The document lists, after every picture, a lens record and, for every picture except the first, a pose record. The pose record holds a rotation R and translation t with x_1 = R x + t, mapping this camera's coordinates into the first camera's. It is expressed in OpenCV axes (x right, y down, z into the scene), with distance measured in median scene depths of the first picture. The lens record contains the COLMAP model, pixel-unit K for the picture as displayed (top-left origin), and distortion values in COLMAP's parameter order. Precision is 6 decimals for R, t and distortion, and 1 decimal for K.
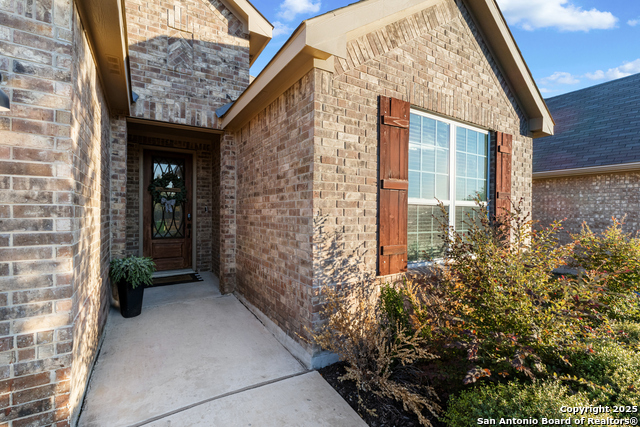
lens RADIAL K [[286.9, 0, 320.7], [0, 286.9, 214.4], [0, 0, 1]] dist [-0.001189, -0.000196]
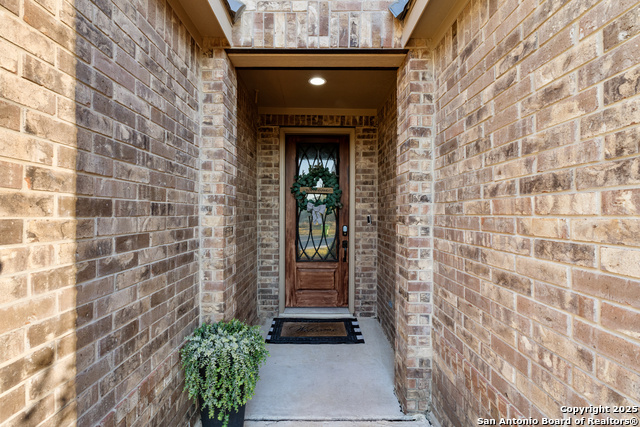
lens RADIAL K [[286.9, 0, 319.6], [0, 286.9, 213.1], [0, 0, 1]] dist [-0.001189, -0.000196]
pose [[0.853023, -0.002618, -0.521866, -0.215633], [-0.003977, 0.999926, -0.011518, -0.031633], [0.521857, 0.011901, 0.852950, 0.536935]]
